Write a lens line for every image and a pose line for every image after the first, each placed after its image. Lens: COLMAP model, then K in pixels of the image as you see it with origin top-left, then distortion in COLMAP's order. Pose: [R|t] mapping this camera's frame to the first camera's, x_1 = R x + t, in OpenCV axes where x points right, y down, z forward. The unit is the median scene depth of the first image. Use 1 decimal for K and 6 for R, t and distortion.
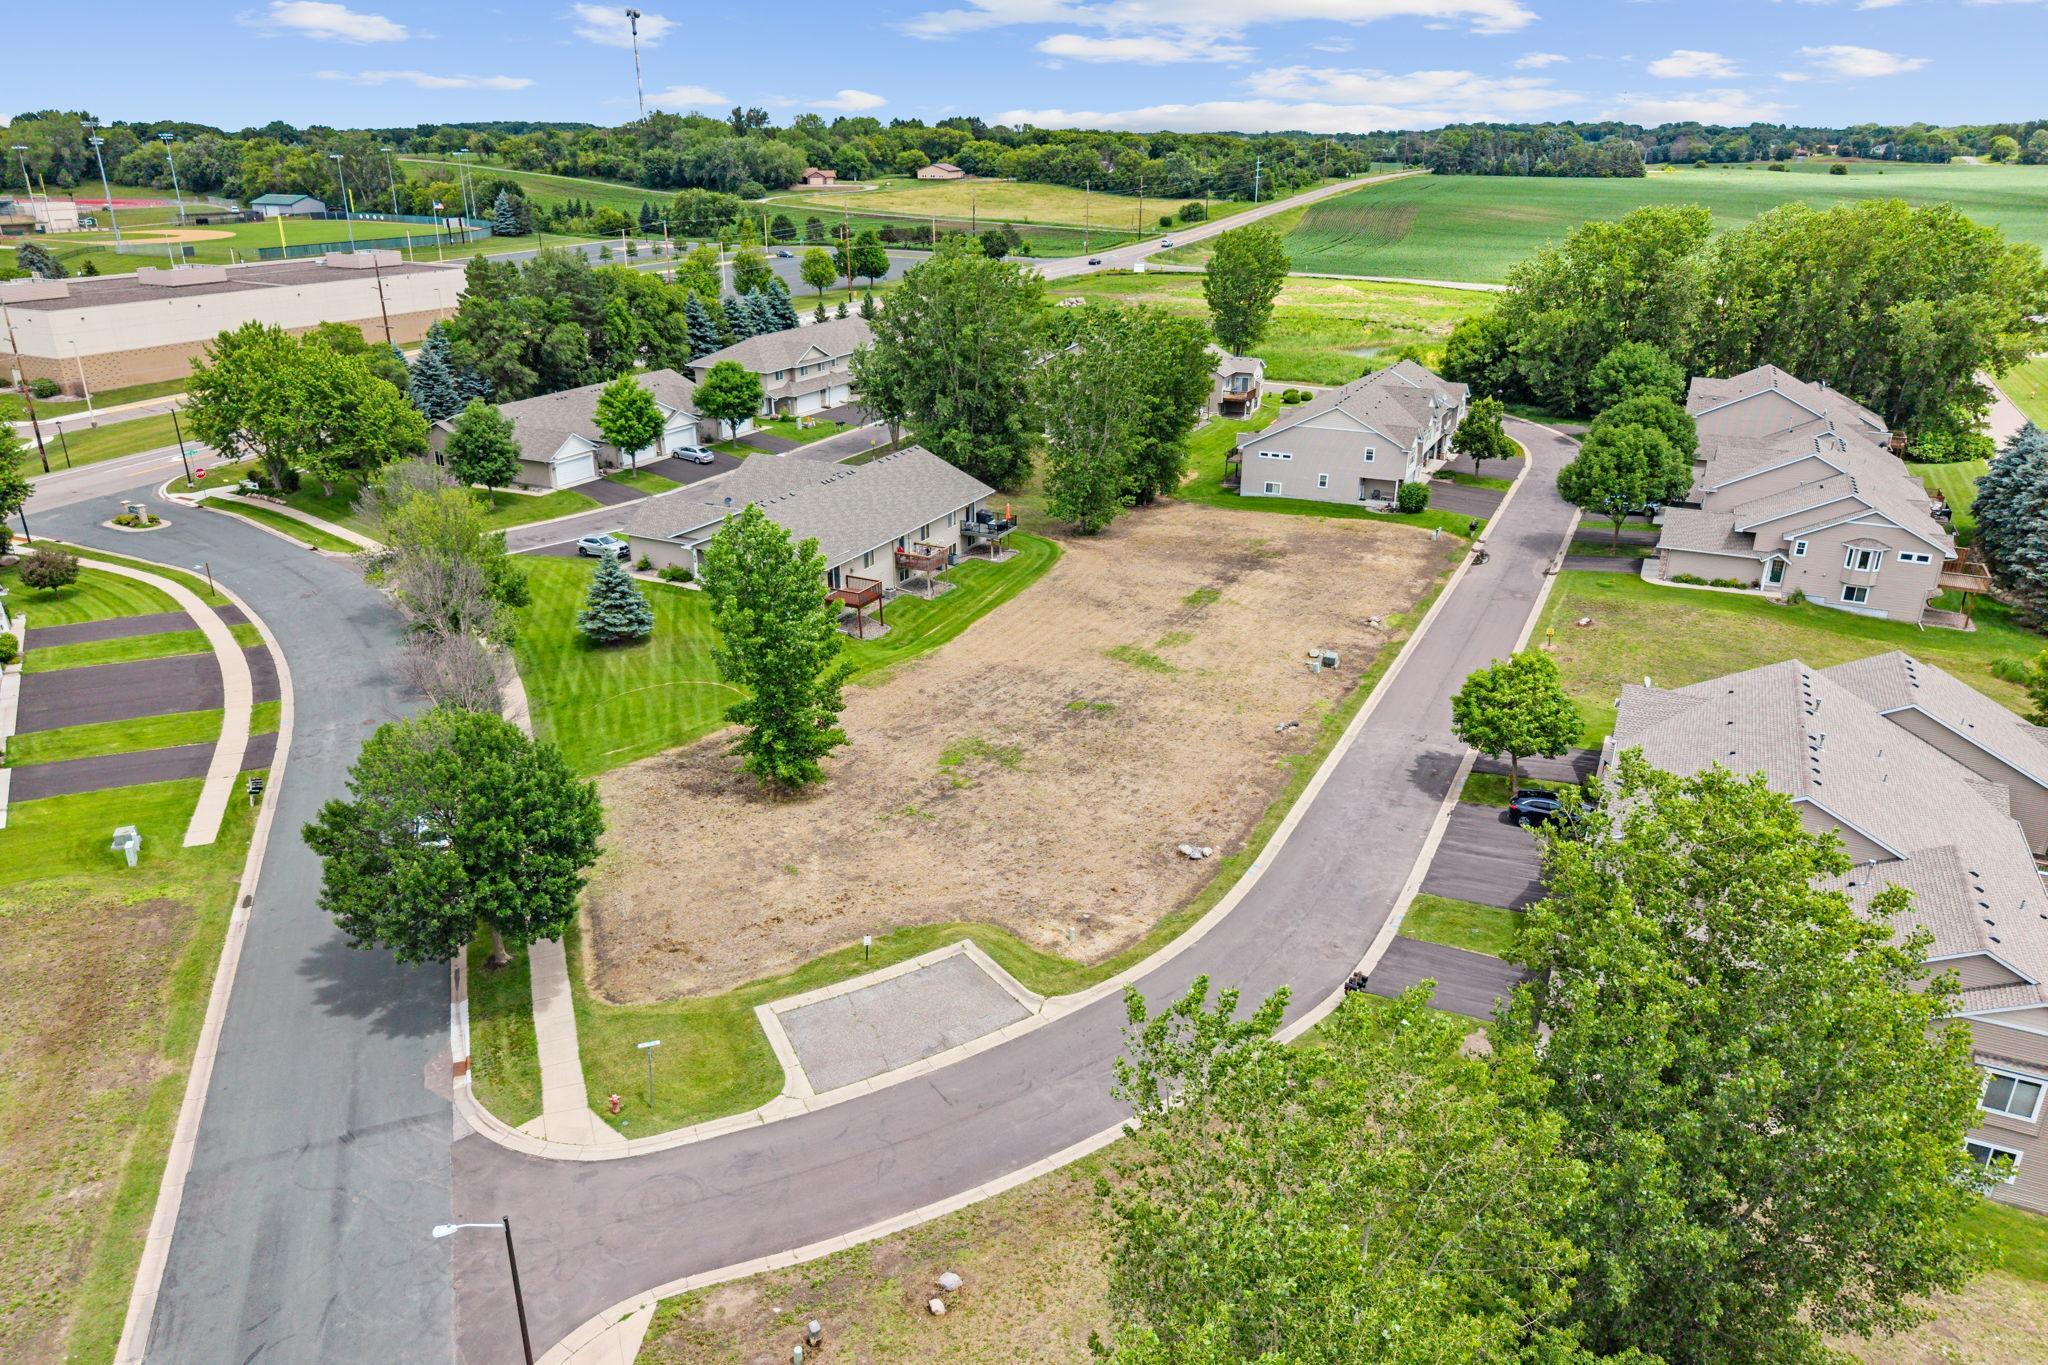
lens RADIAL K [[1349.6, 0, 1024.0], [0, 1349.6, 682.5], [0, 0, 1]] dist [0.029980, -0.046124]
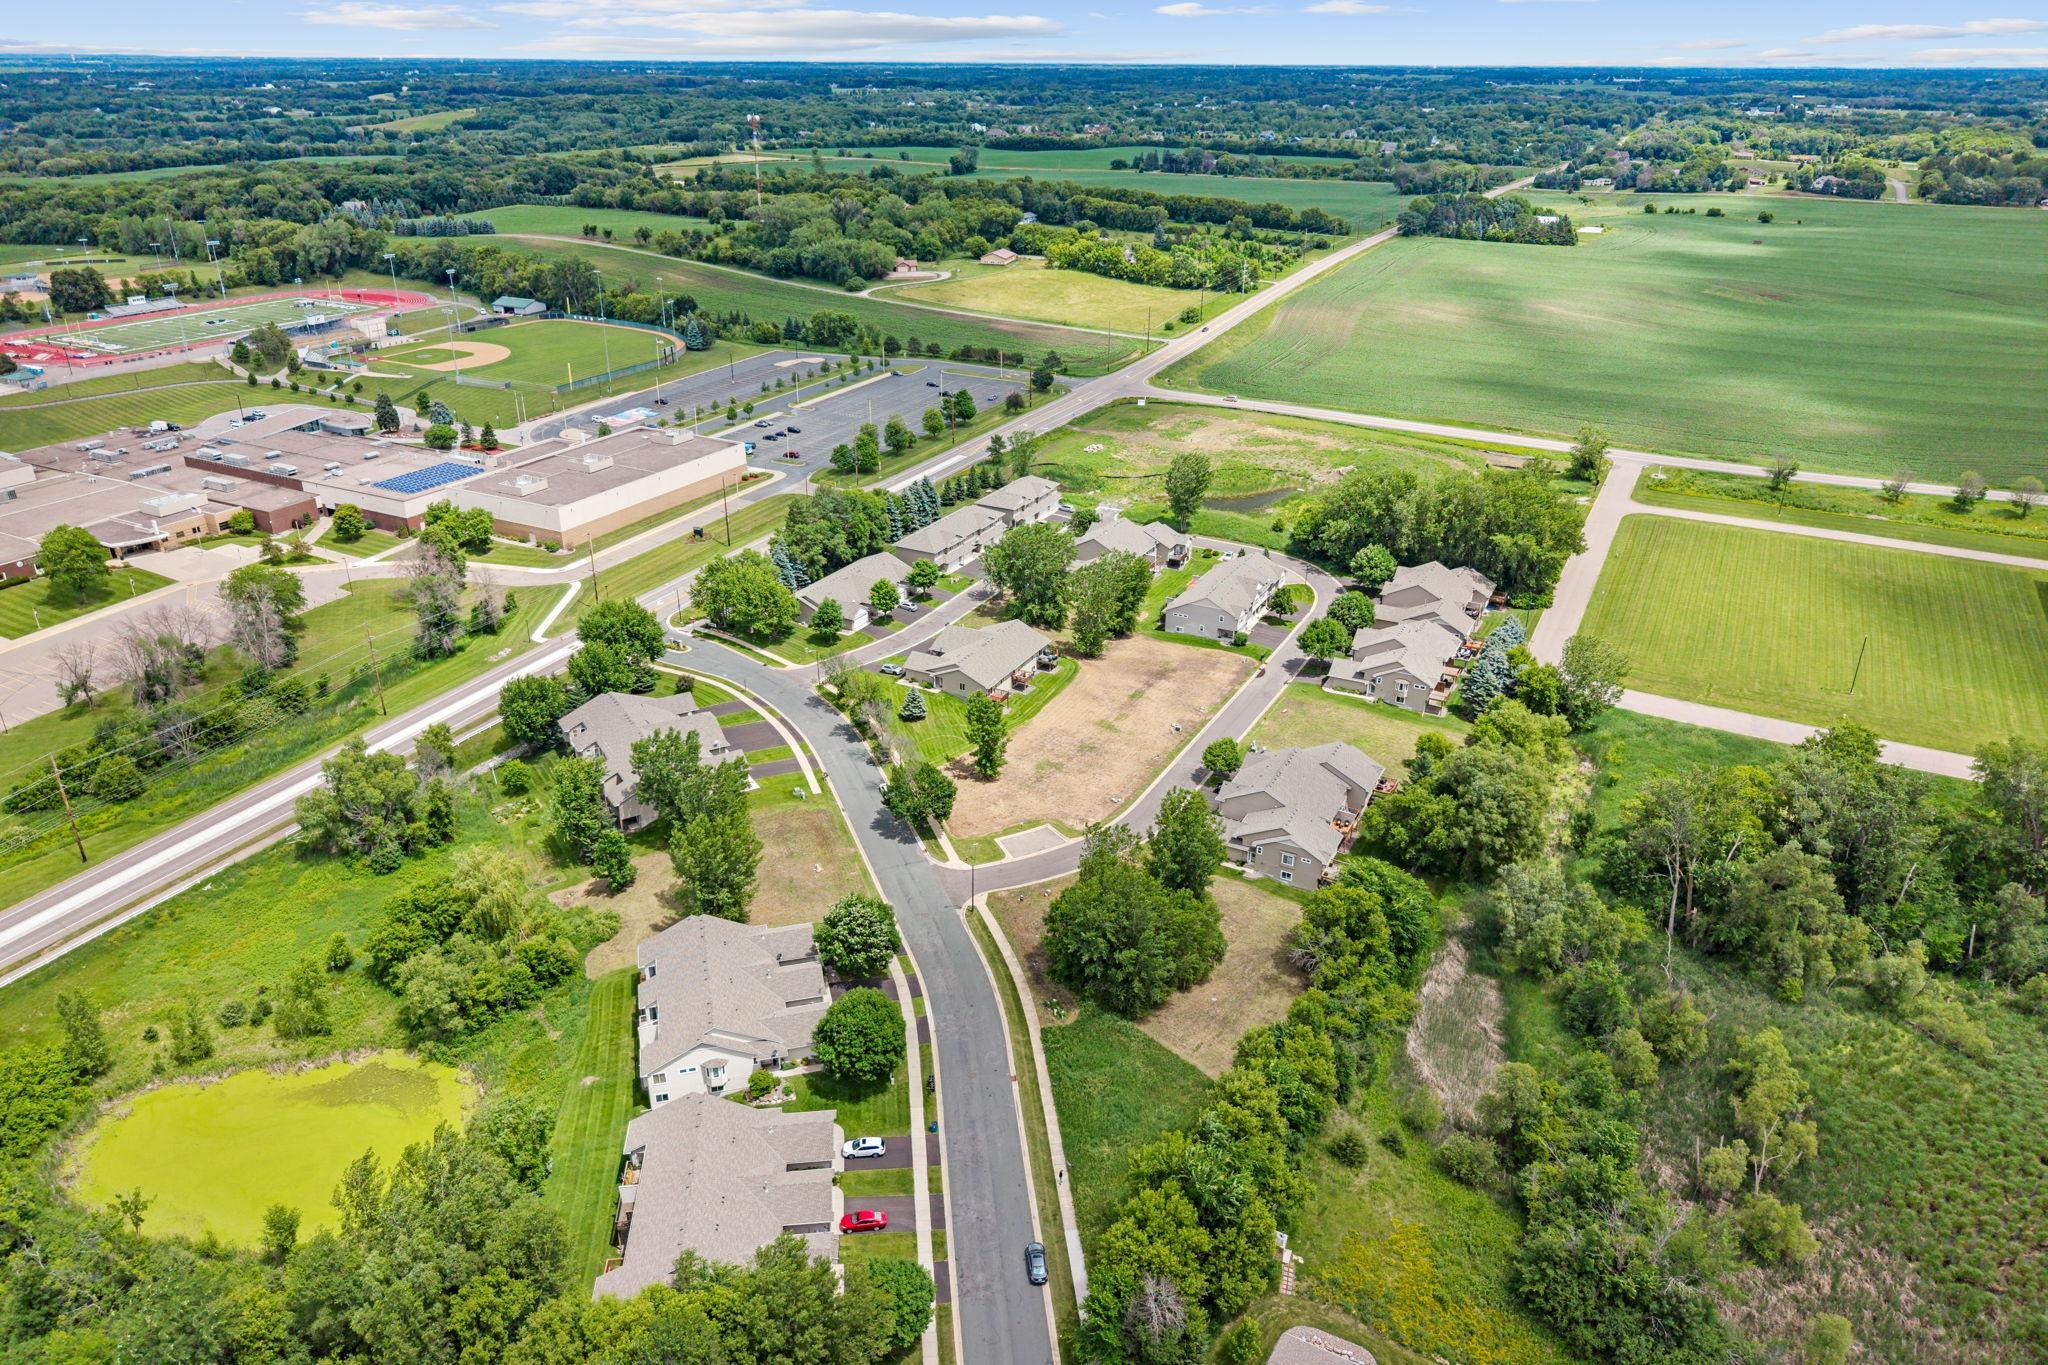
lens RADIAL K [[1337.0, 0, 1036.3], [0, 1337.0, 677.5], [0, 0, 1]] dist [0.054604, -0.106105]
pose [[0.999789, 0.015744, -0.013179, -0.017804], [-0.015154, 0.998929, 0.043711, -0.197774], [0.013853, -0.043502, 0.998957, -1.418876]]
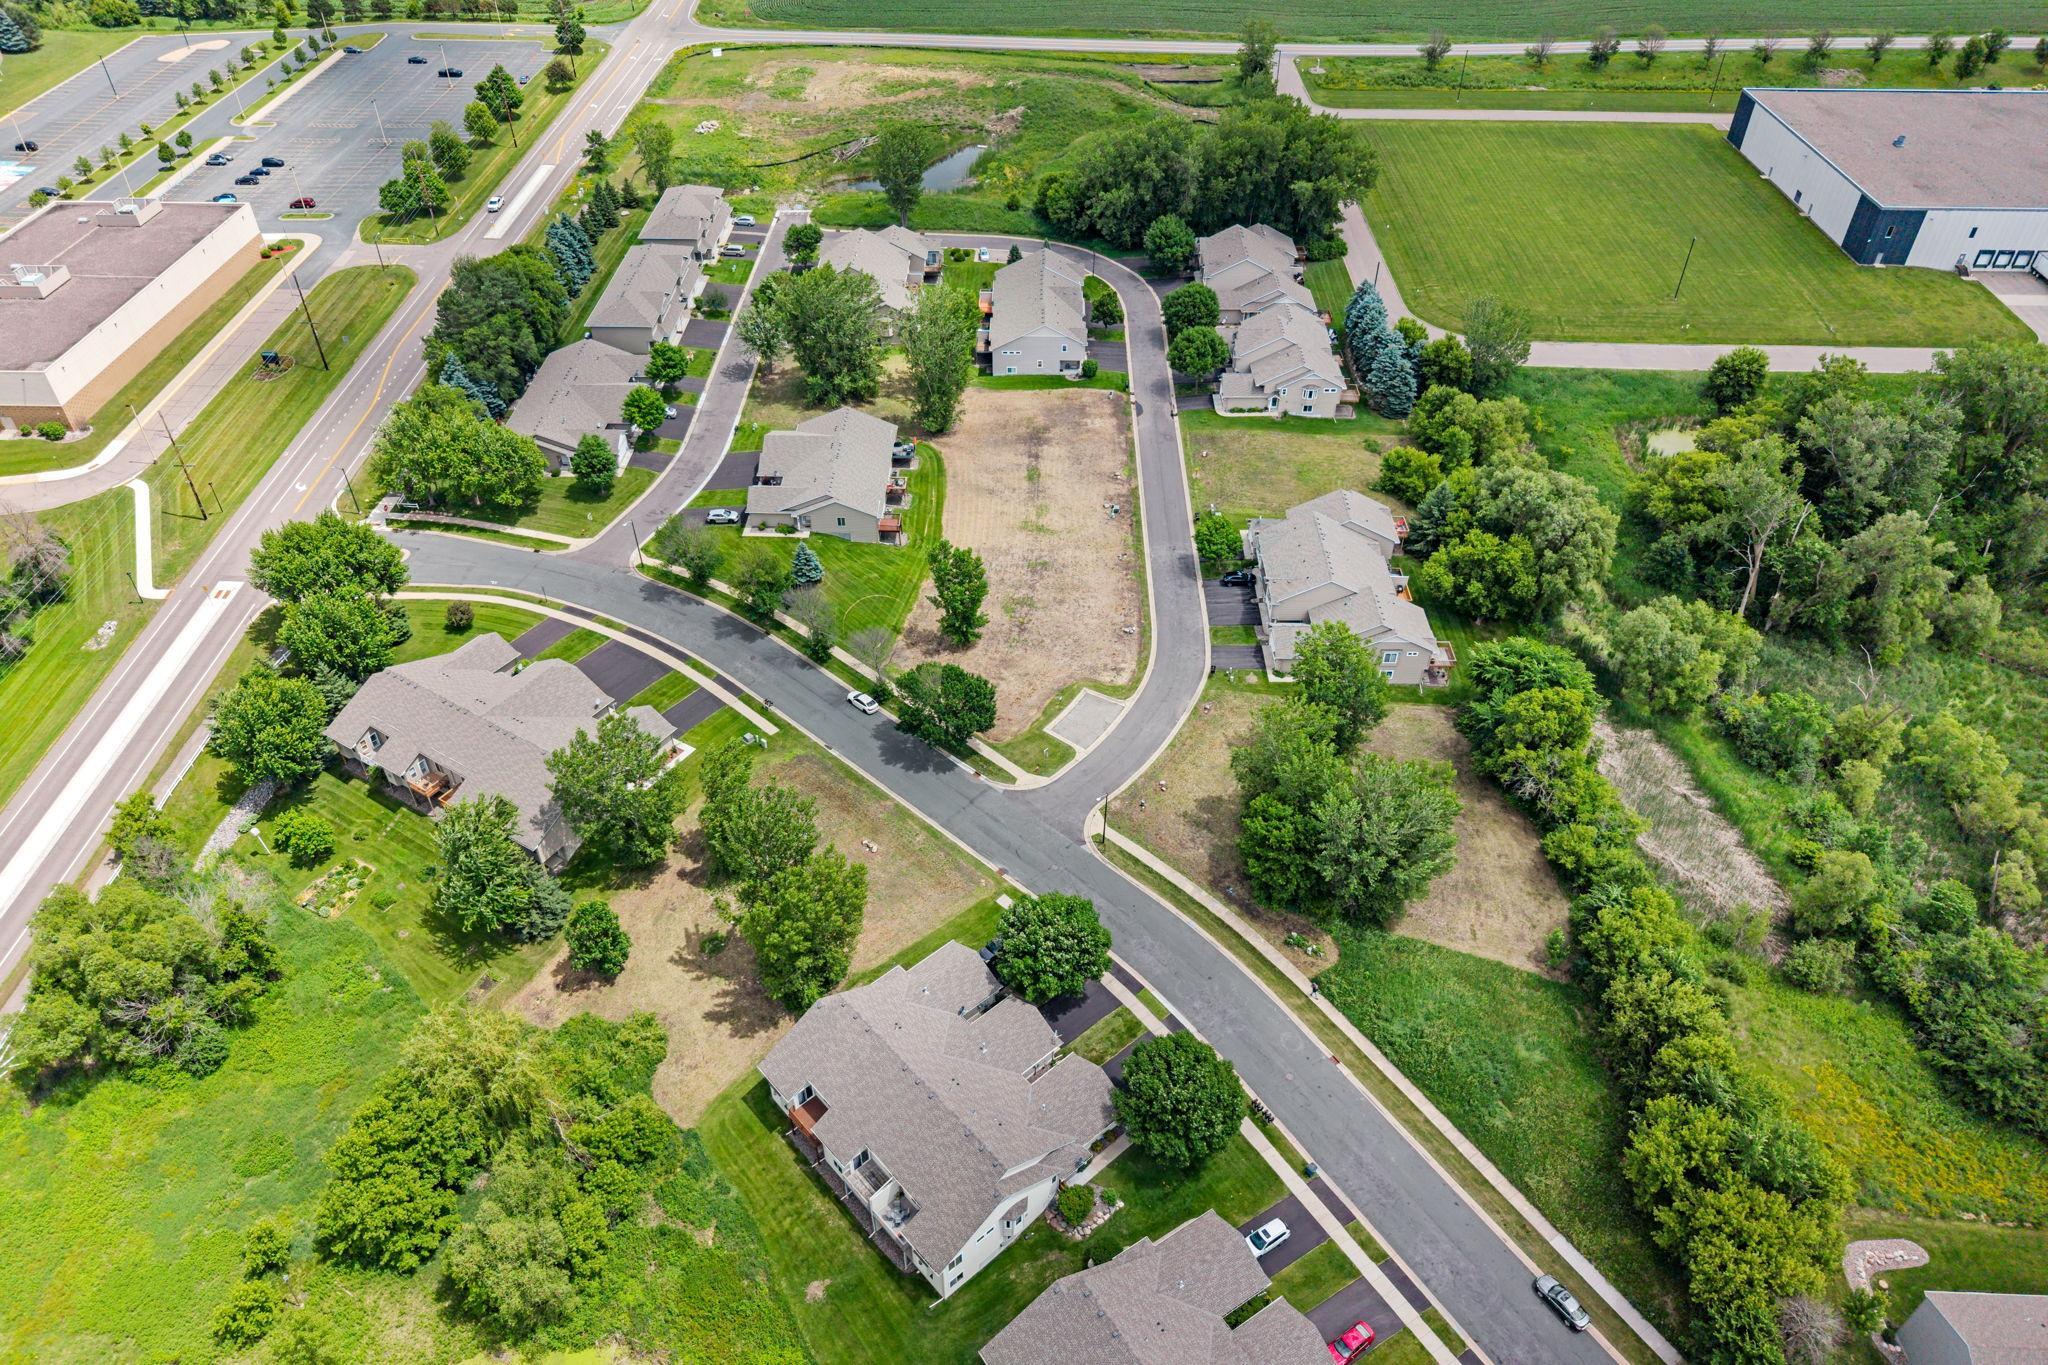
lens RADIAL K [[1349.6, 0, 1024.0], [0, 1349.6, 682.5], [0, 0, 1]] dist [0.029980, -0.046124]
pose [[0.905598, -0.269342, 0.327638, -0.605220], [0.155551, 0.929568, 0.334226, -0.440540], [-0.394583, -0.251710, 0.883712, -0.815636]]
